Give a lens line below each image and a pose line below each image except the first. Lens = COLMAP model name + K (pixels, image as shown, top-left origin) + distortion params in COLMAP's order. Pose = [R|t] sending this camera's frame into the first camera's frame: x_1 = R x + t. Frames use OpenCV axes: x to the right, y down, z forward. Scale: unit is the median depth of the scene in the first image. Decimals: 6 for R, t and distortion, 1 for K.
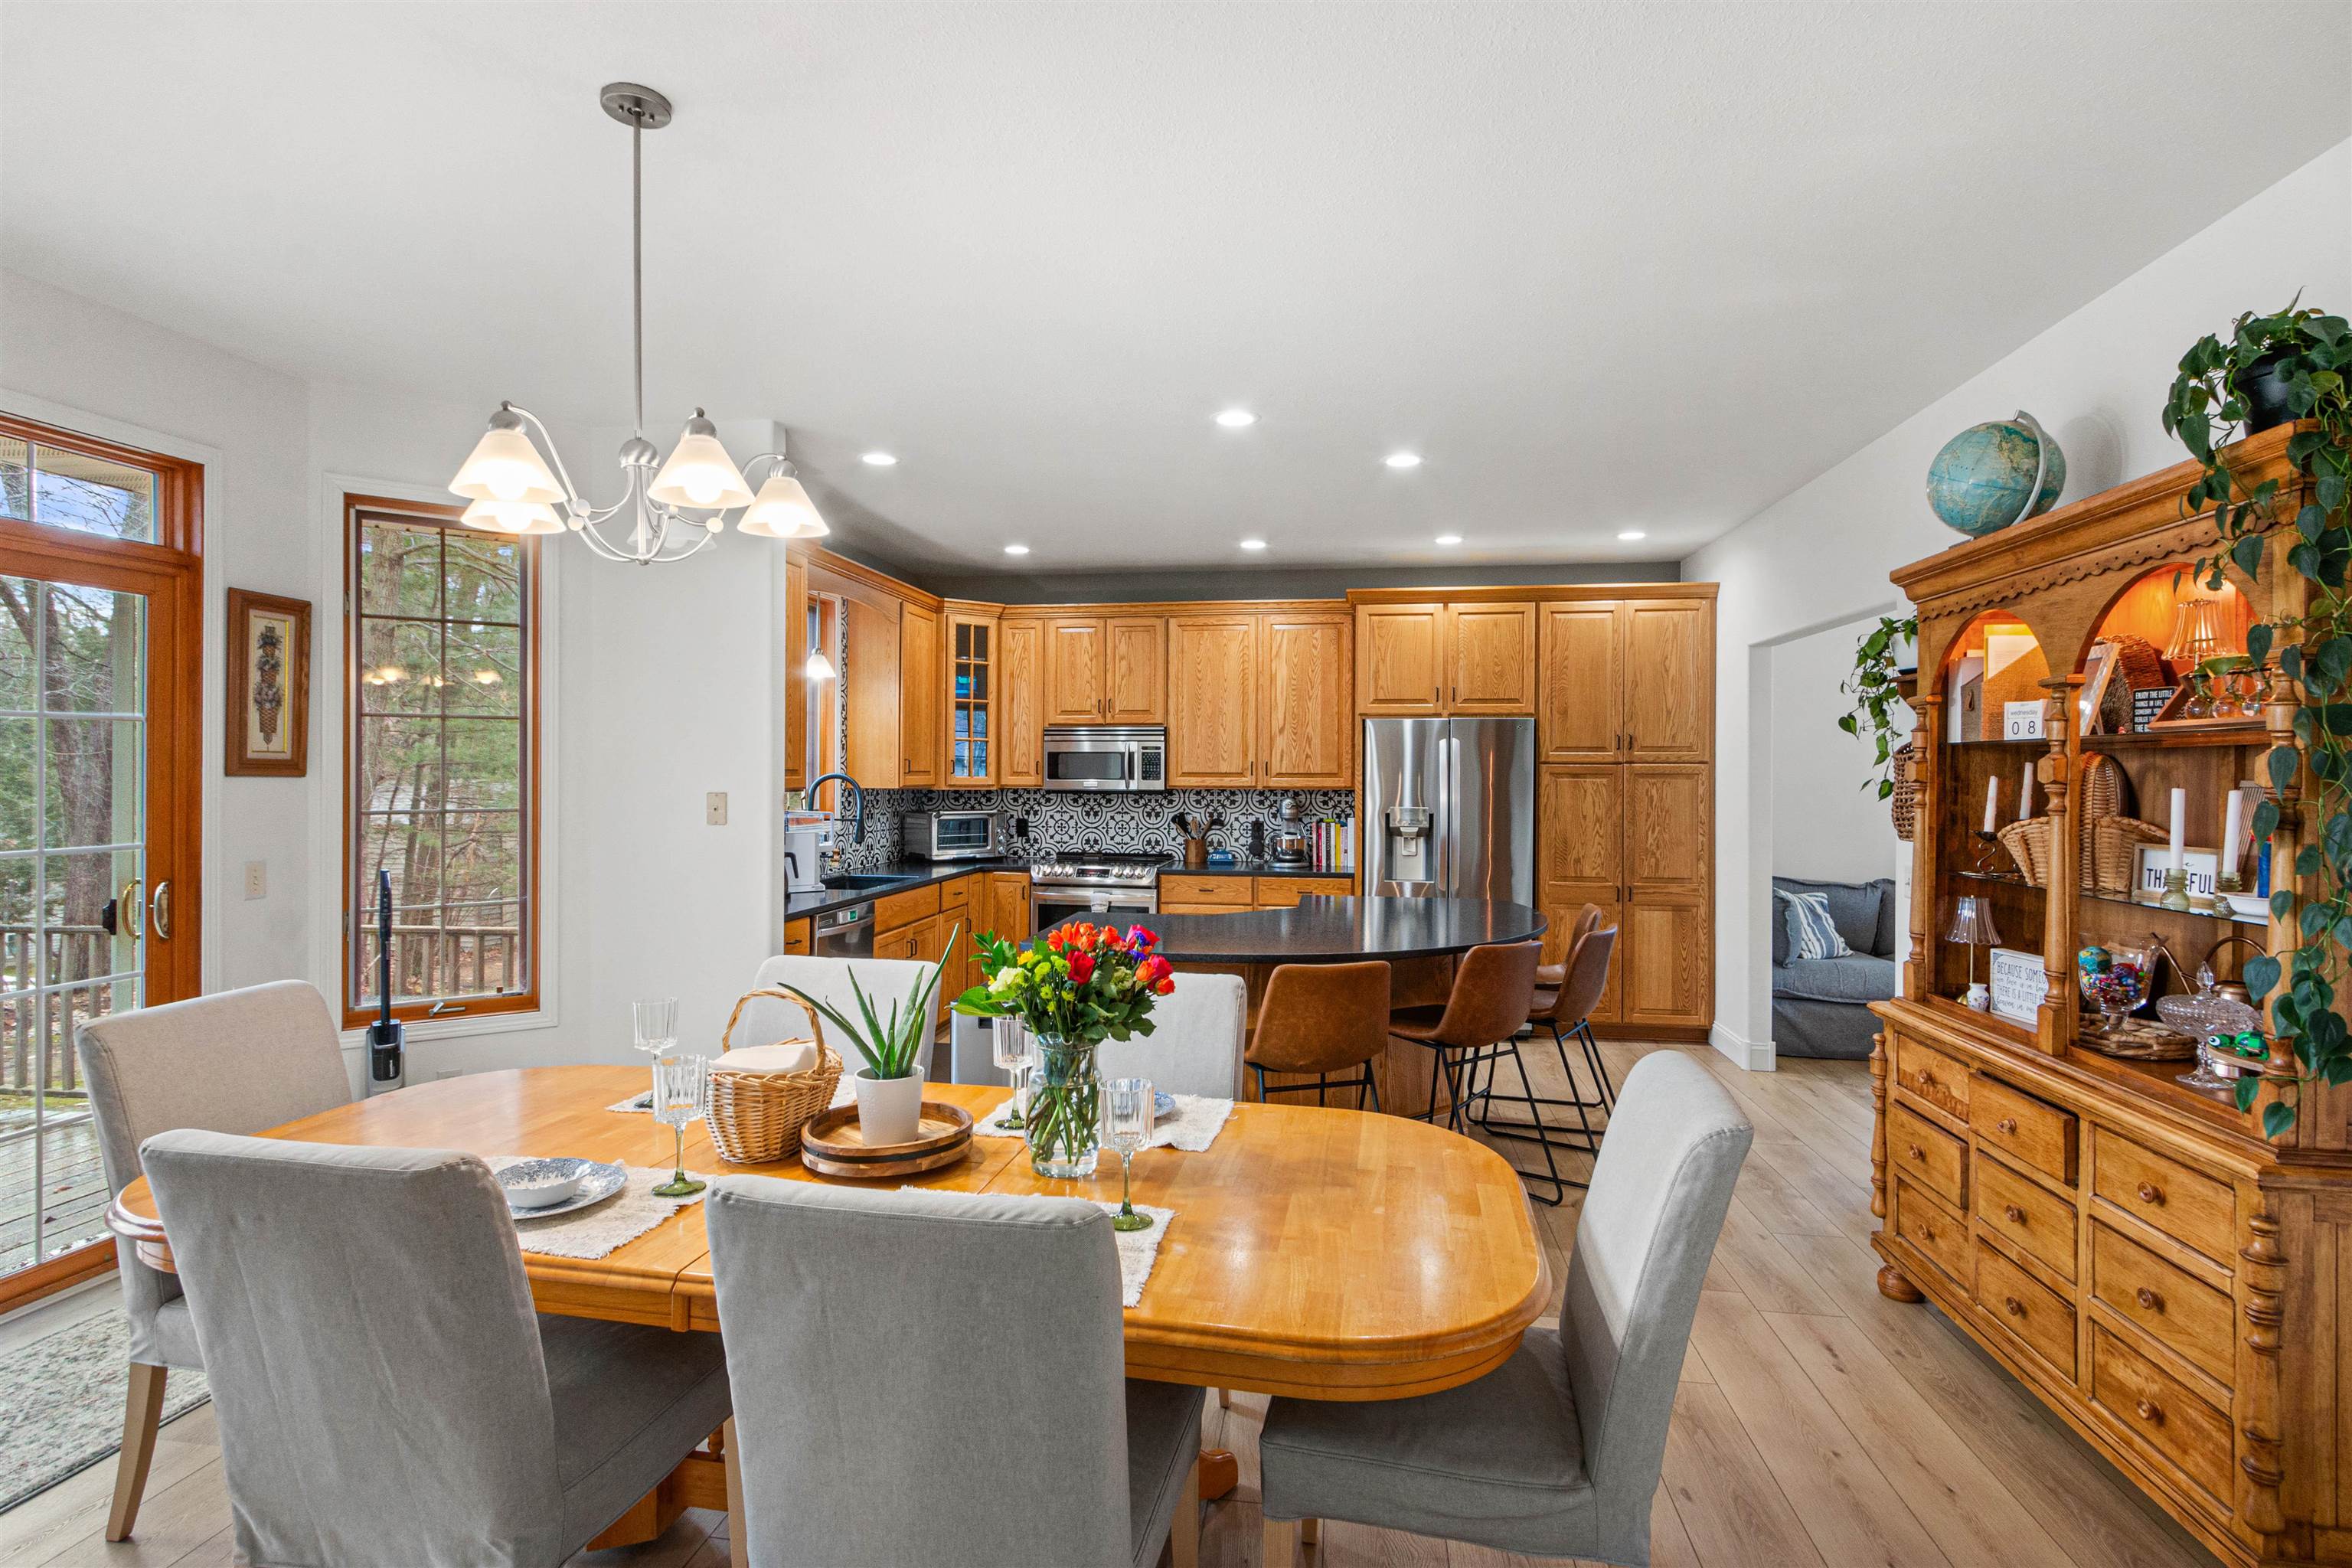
lens RADIAL K [[1222.1, 0, 1165.5], [0, 1222.1, 775.2], [0, 0, 1]] dist [0.010947, -0.008678]
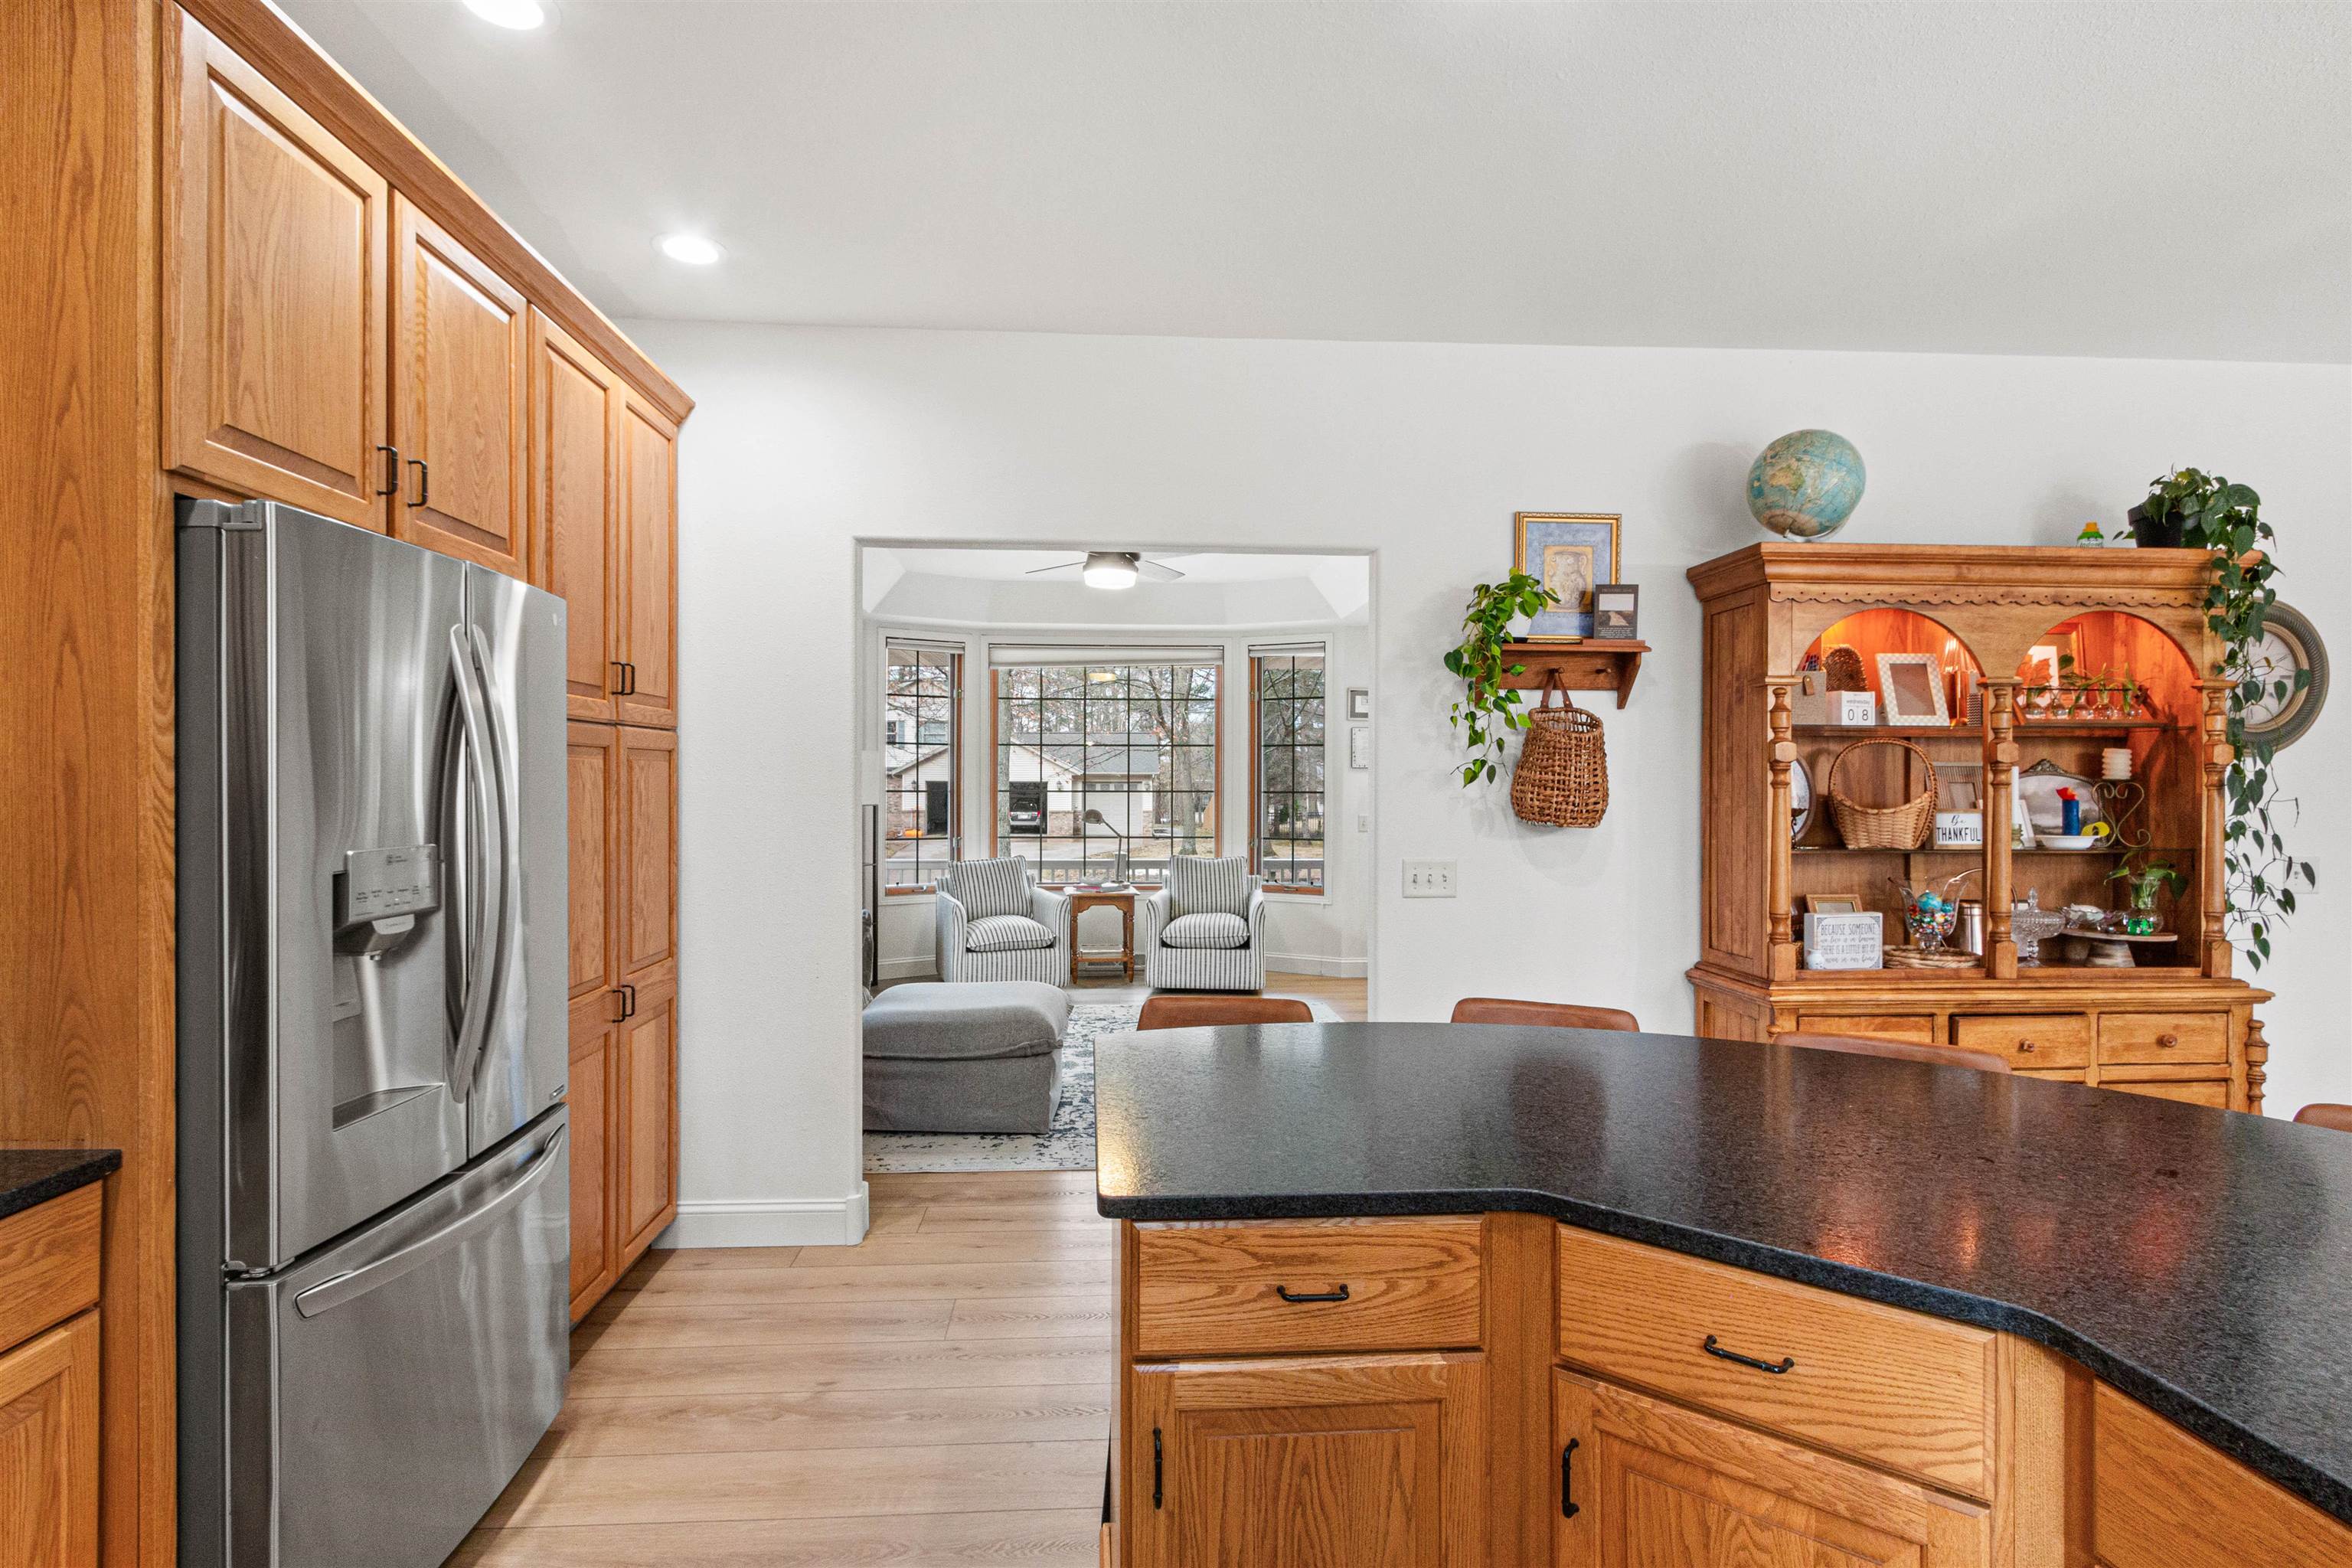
lens RADIAL K [[1222.1, 0, 1198.6], [0, 1222.1, 786.4], [0, 0, 1]] dist [0.010947, -0.008678]
pose [[-0.200226, -0.009718, 0.979701, -0.116394], [-0.002467, 0.999953, 0.009415, 0.008667], [-0.979747, -0.000532, -0.200241, 0.871576]]
